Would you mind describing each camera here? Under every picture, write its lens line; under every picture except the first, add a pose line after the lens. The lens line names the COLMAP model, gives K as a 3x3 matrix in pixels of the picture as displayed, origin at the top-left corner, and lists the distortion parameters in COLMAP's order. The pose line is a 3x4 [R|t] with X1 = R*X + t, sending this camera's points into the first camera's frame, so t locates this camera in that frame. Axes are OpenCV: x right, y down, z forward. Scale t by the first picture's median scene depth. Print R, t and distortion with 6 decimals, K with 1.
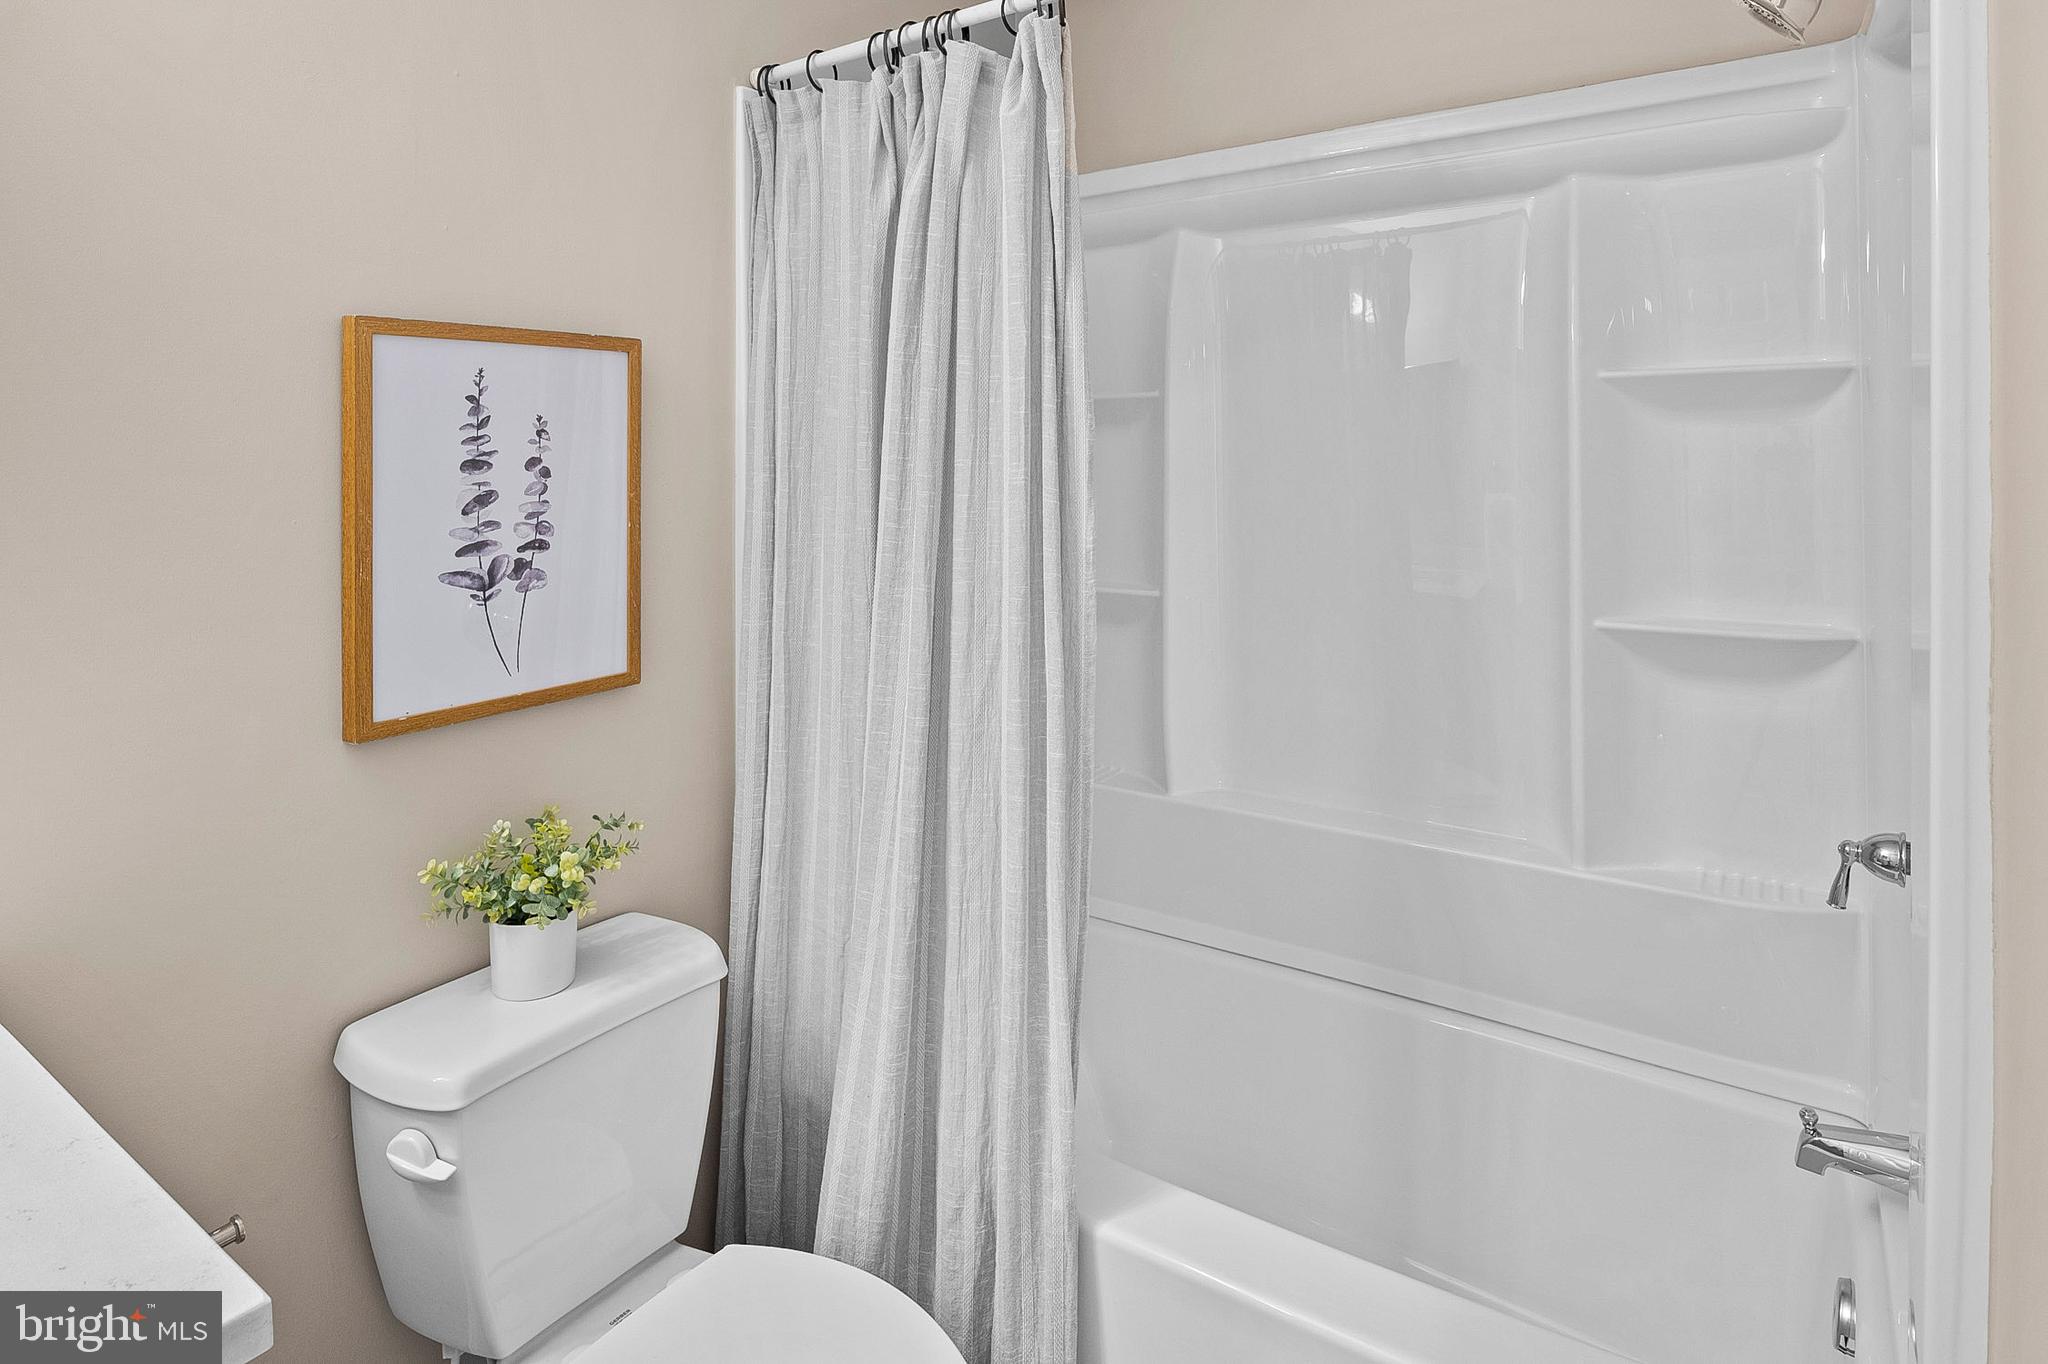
lens RADIAL K [[1120.1, 0, 1022.7], [0, 1120.1, 678.0], [0, 0, 1]] dist [-0.001951, -0.006241]
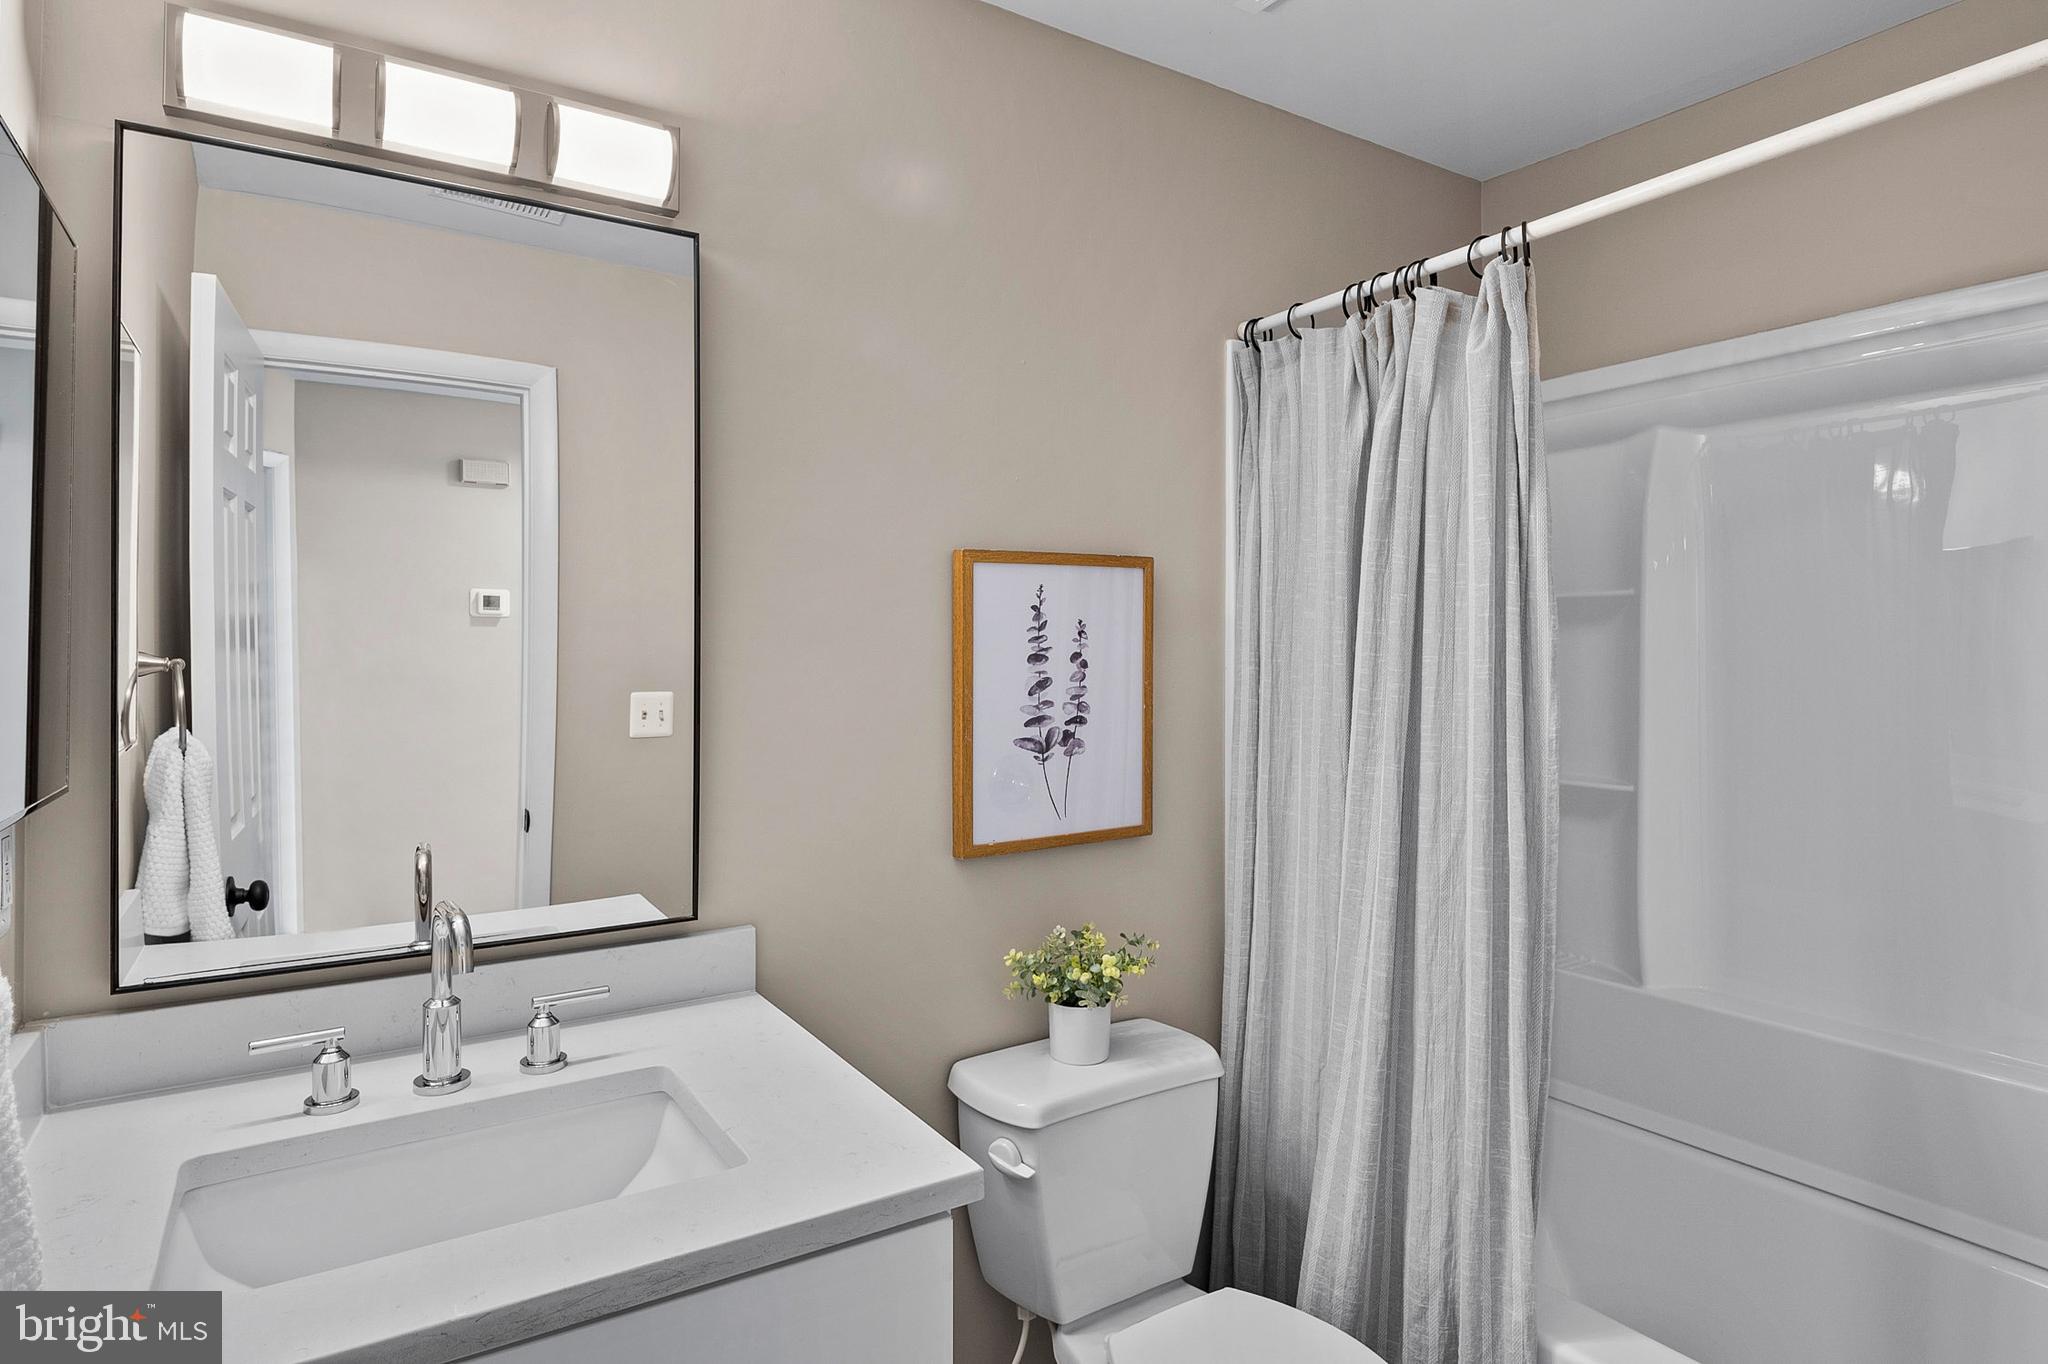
lens RADIAL K [[1120.1, 0, 1060.5], [0, 1120.1, 635.8], [0, 0, 1]] dist [-0.001951, -0.006241]
pose [[0.933805, 0.000244, -0.357782, 0.002723], [-0.073935, 0.978547, -0.192302, 0.036488], [0.350059, 0.206026, 0.913790, -0.206638]]
